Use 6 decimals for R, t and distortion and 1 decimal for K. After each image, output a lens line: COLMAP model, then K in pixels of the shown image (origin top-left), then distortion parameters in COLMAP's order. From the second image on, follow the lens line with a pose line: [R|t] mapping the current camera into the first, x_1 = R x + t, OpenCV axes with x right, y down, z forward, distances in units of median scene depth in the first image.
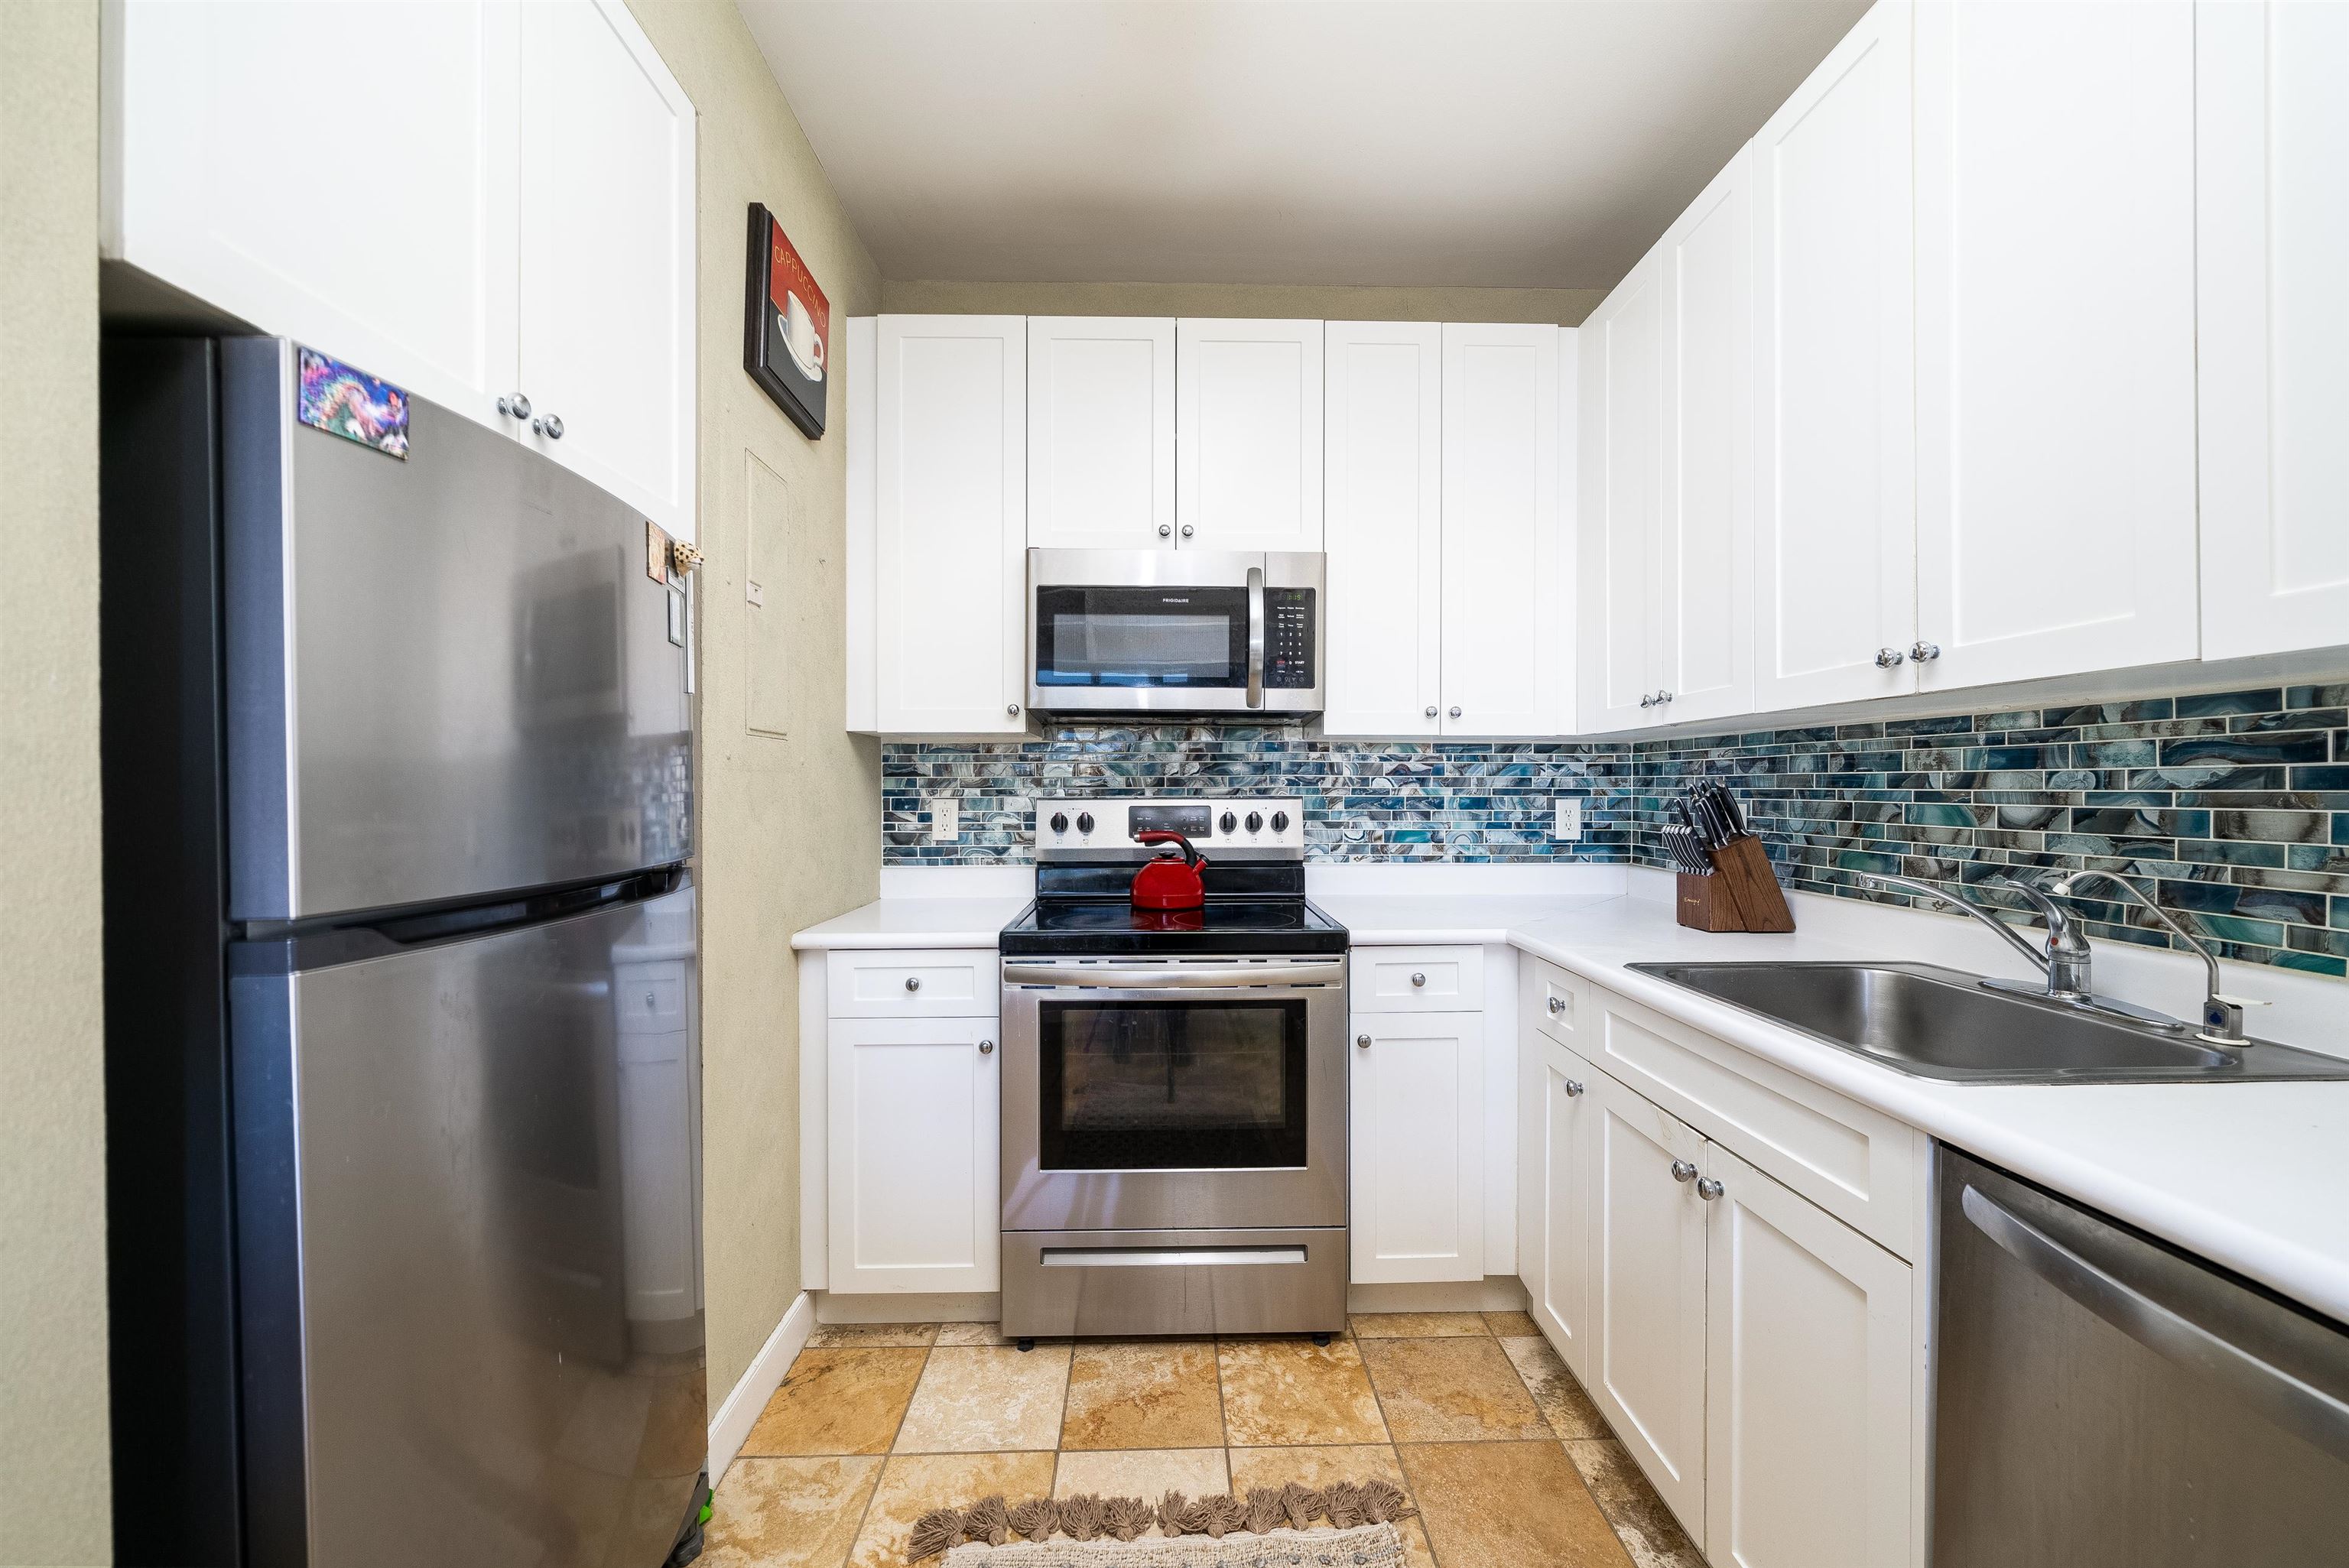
lens RADIAL K [[885.2, 0, 1182.8], [0, 885.2, 781.5], [0, 0, 1]] dist [0.000062, -0.000116]
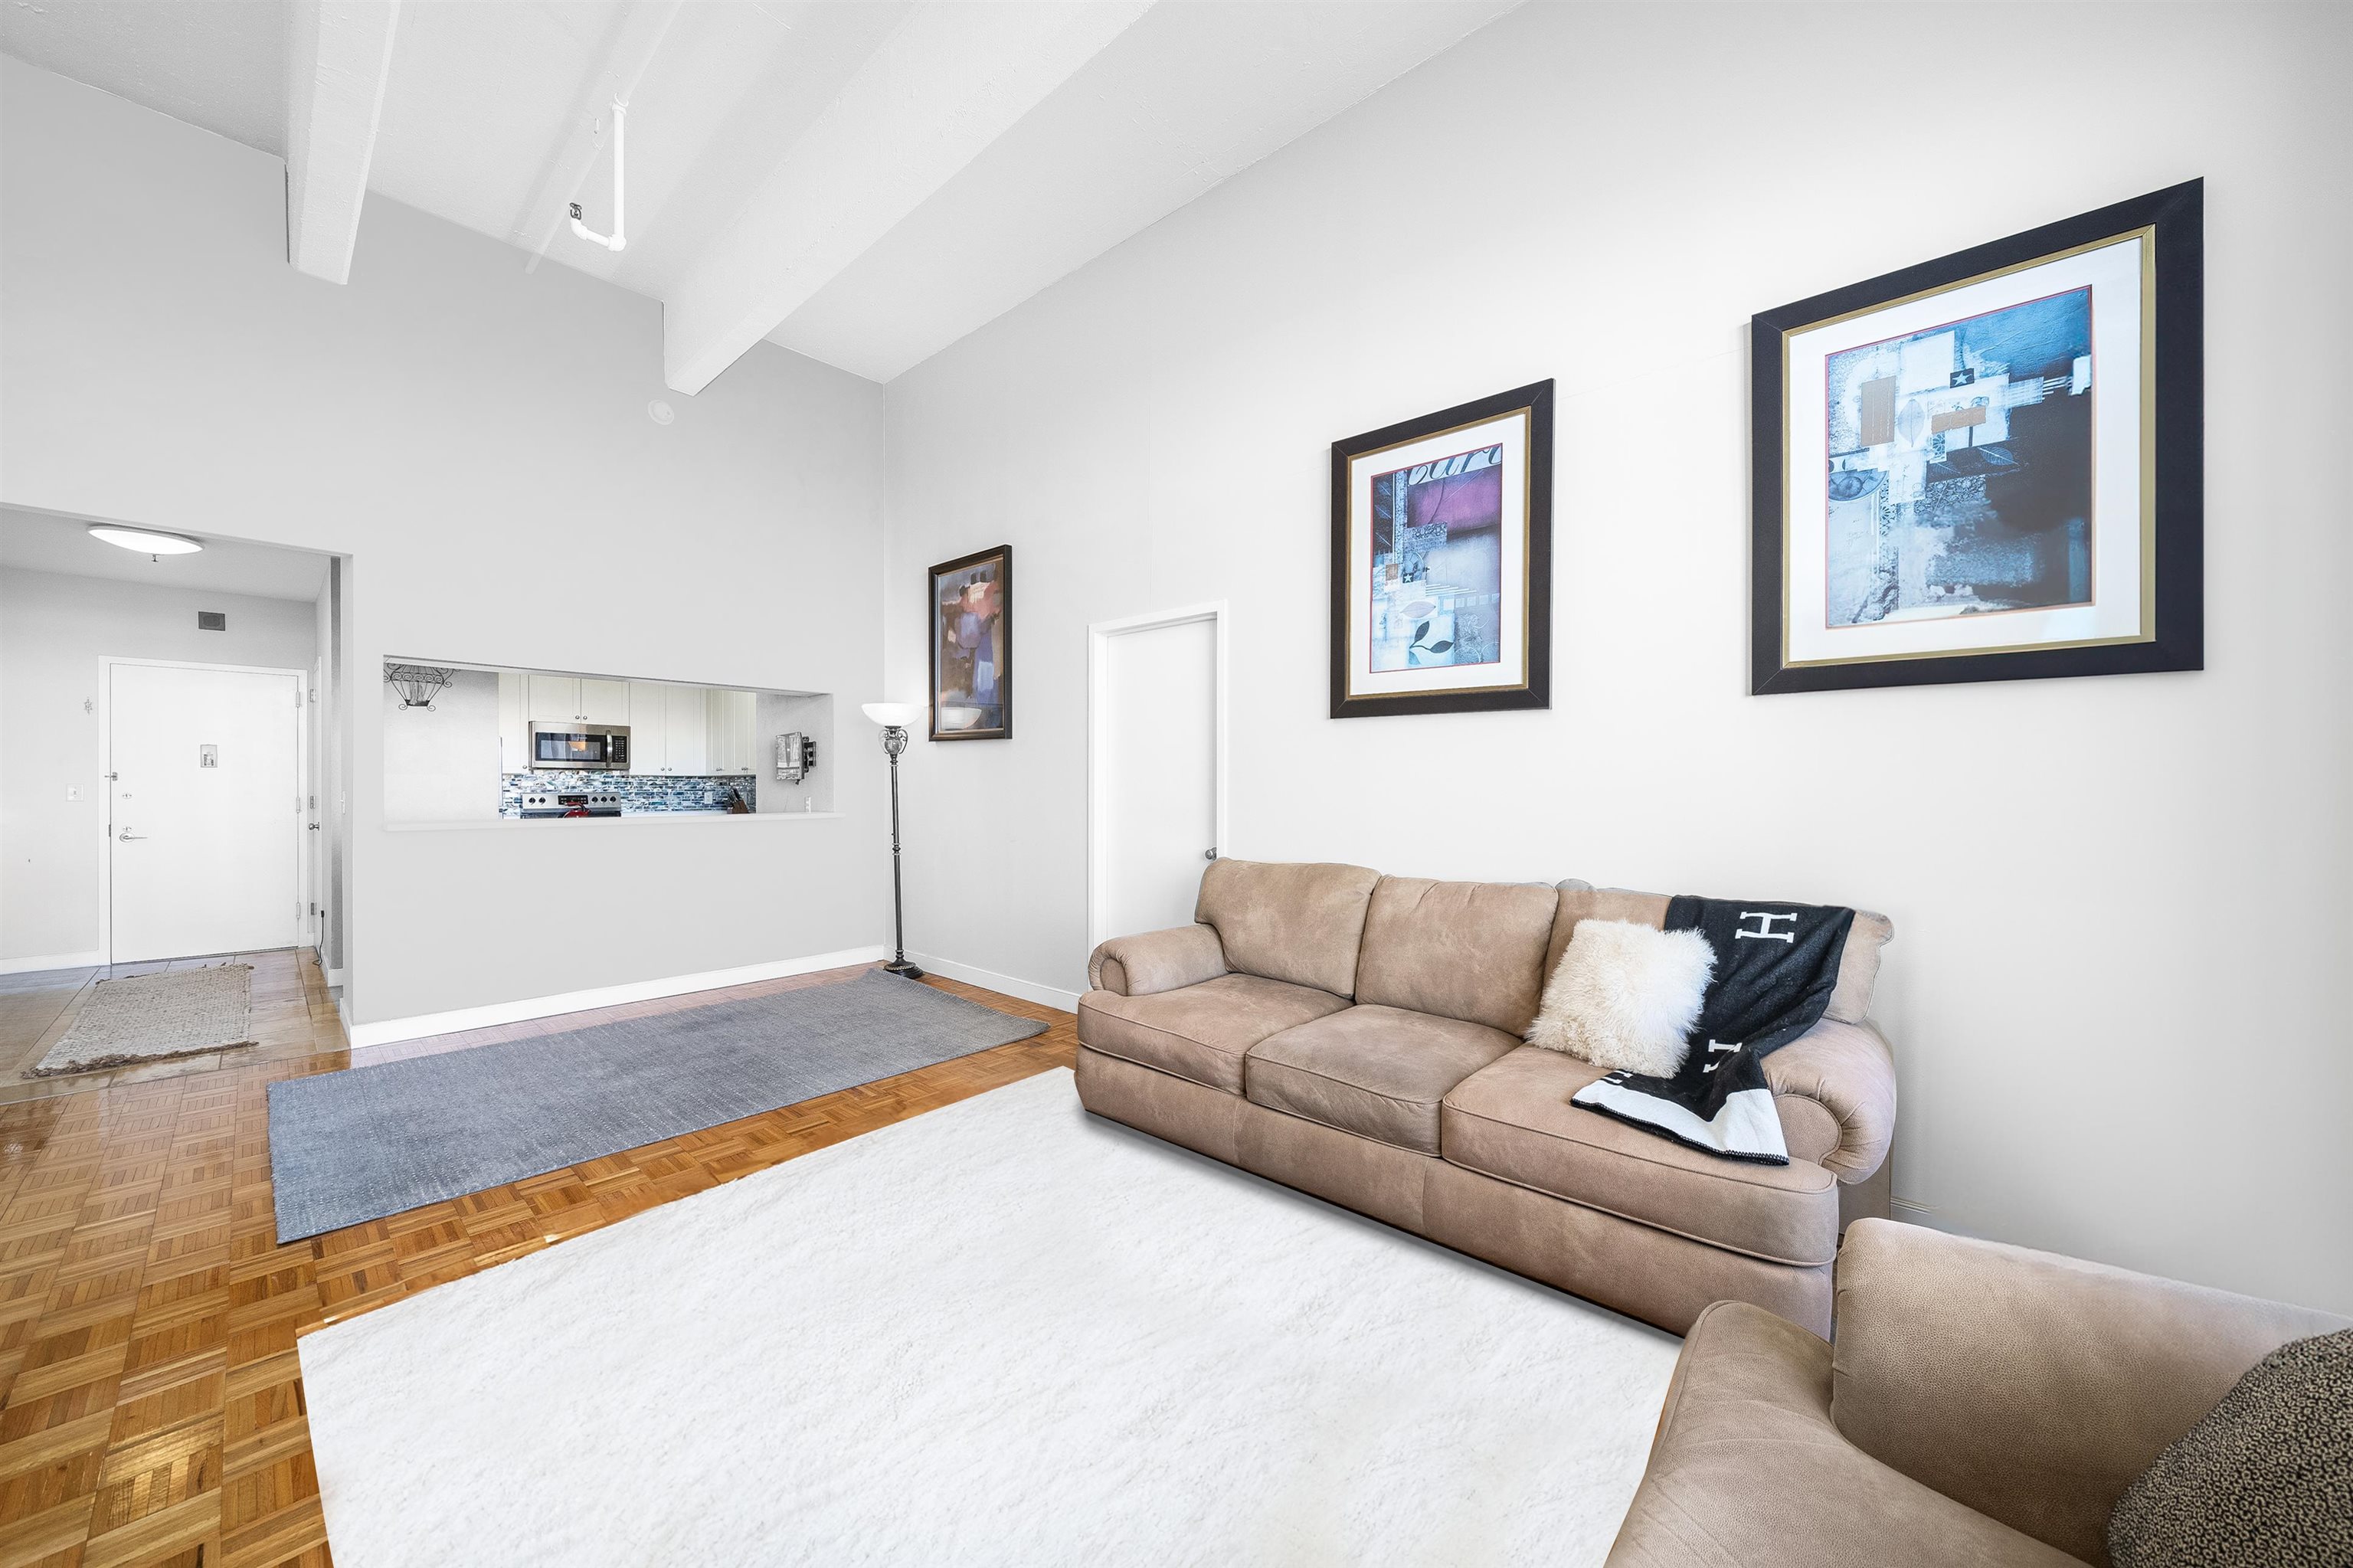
lens RADIAL K [[842.9, 0, 1176.5], [0, 842.9, 784.0], [0, 0, 1]] dist [-0.000137, -0.000089]
pose [[0.694893, 0.001908, 0.719111, -0.890478], [0.001206, 0.999992, -0.003818, 0.002640], [-0.719112, 0.003520, 0.694885, -3.490795]]
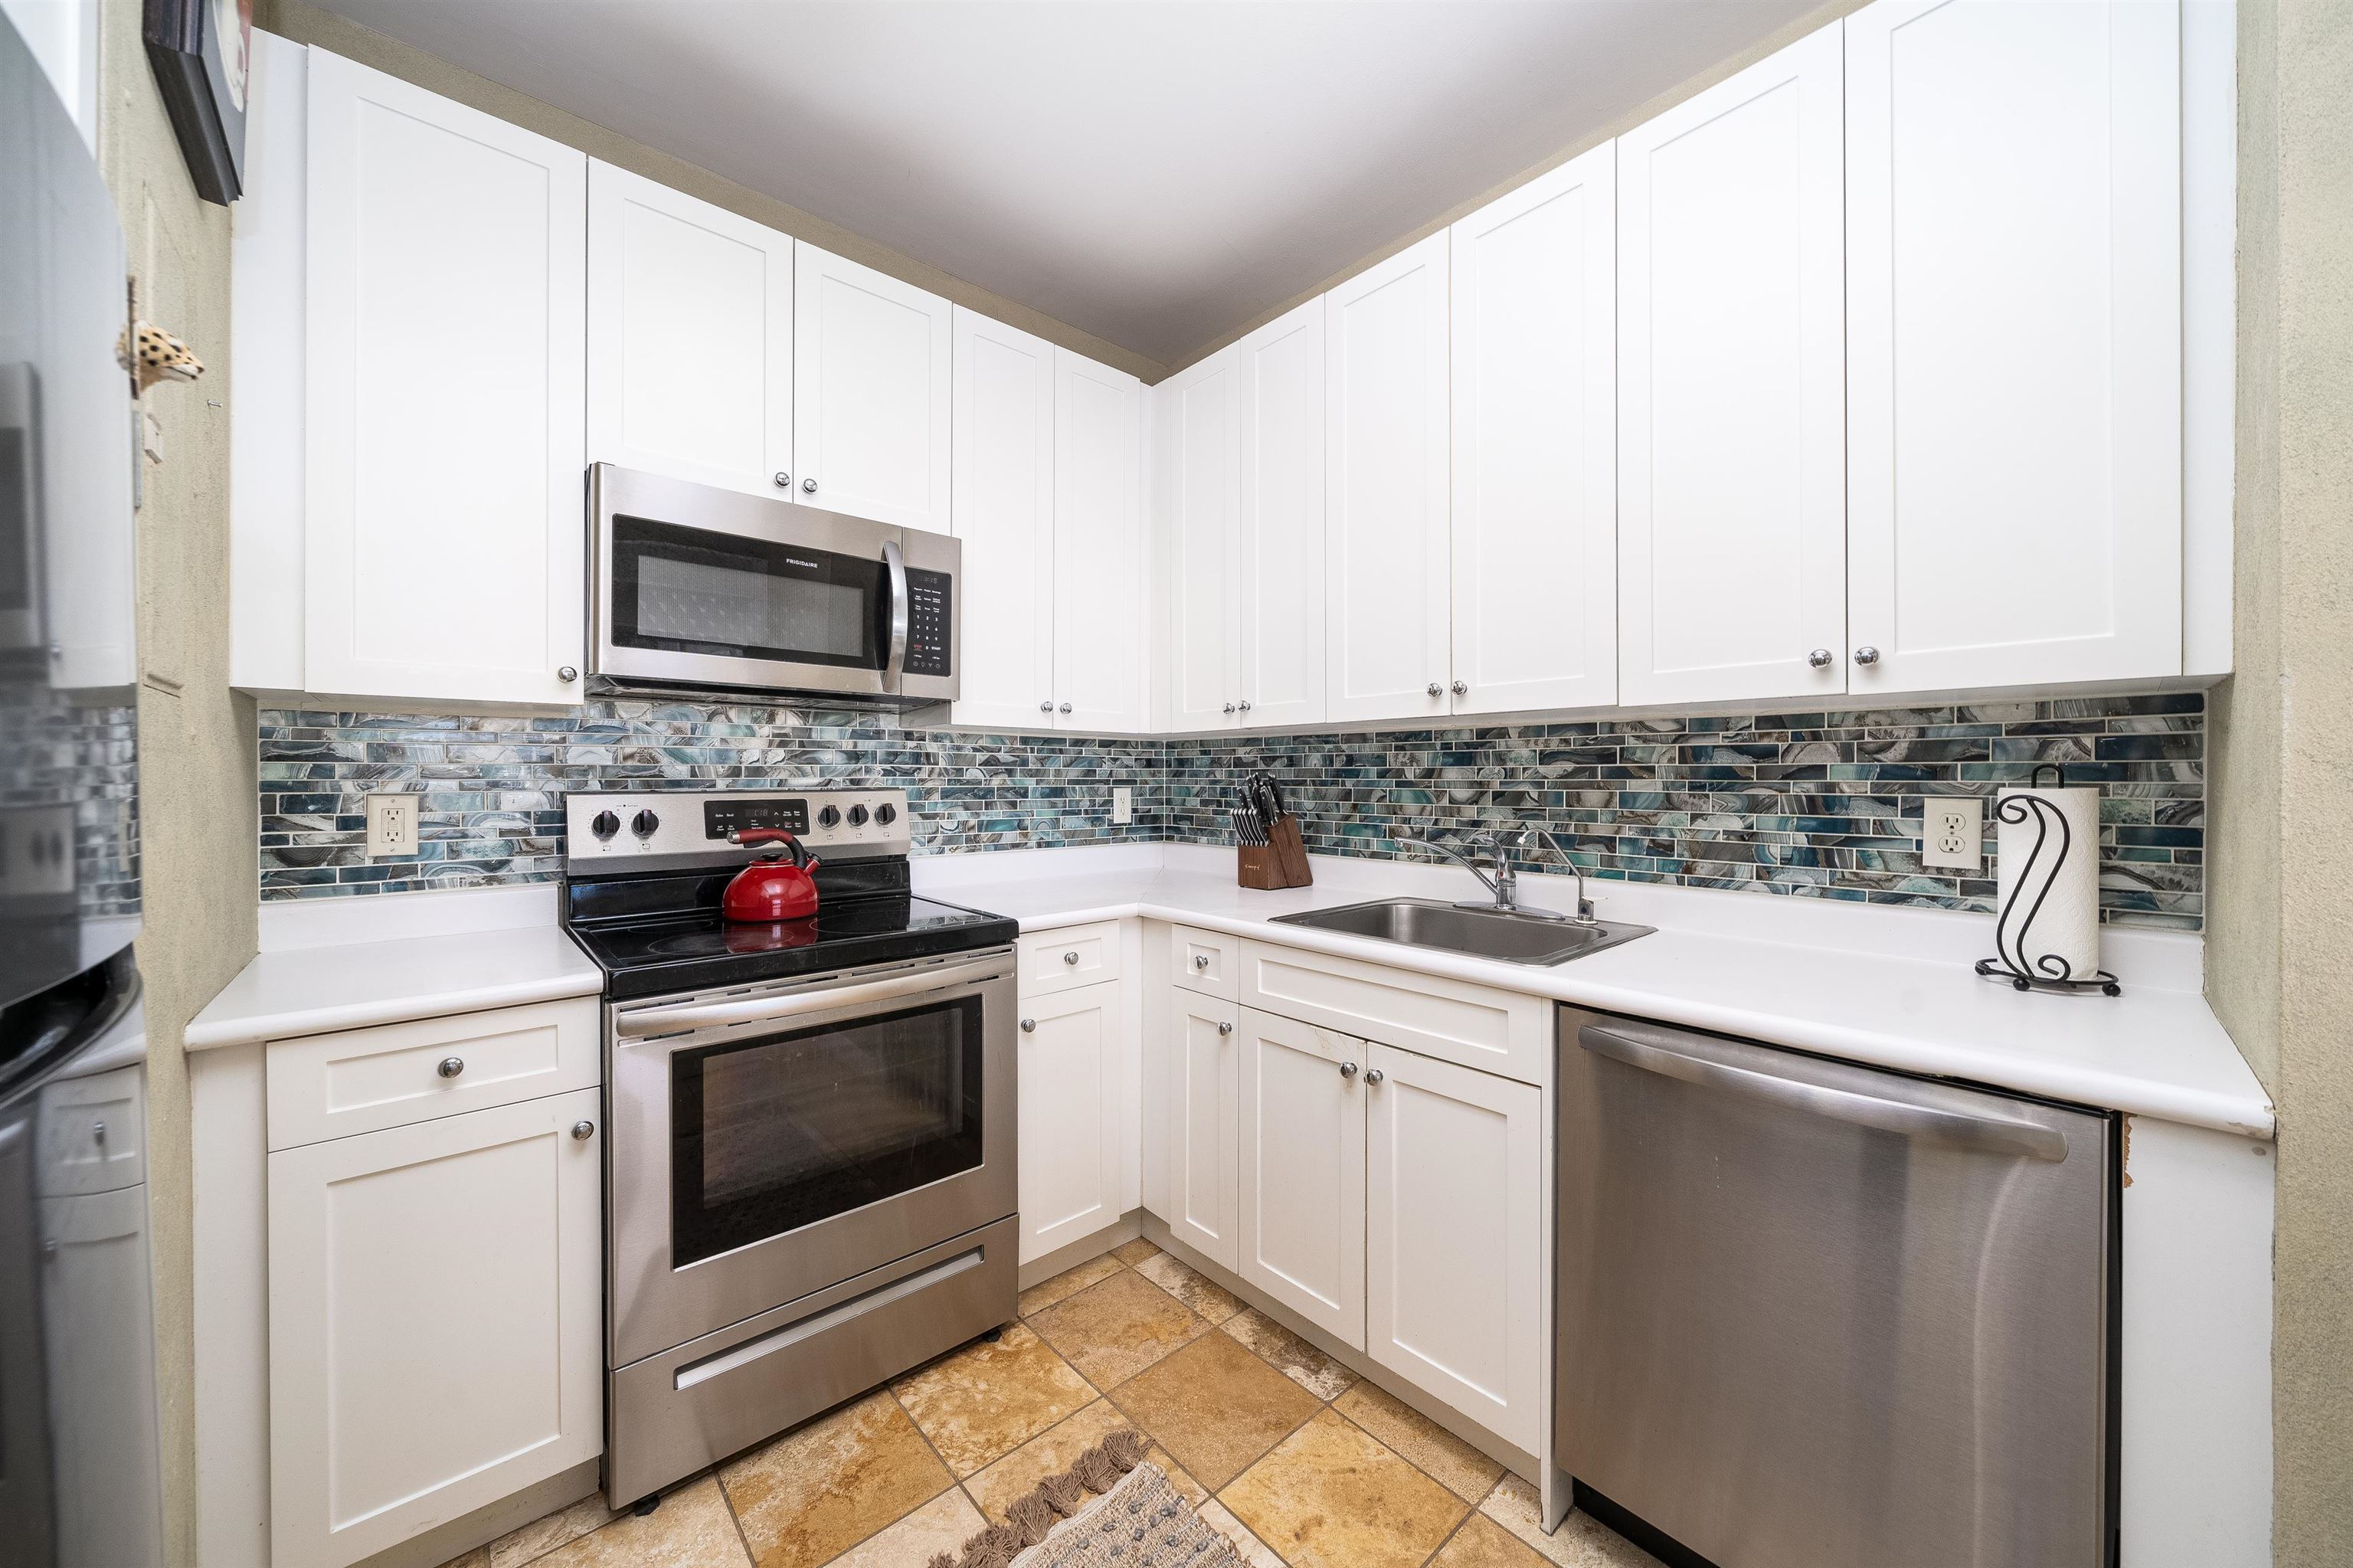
lens RADIAL K [[851.1, 0, 1182.9], [0, 851.1, 770.6], [0, 0, 1]] dist [-0.001809, -0.000277]
pose [[0.759517, 0.005368, 0.650465, -0.299978], [-0.004108, 0.999986, -0.003456, 0.000949], [-0.650474, -0.000047, 0.759528, 0.136361]]
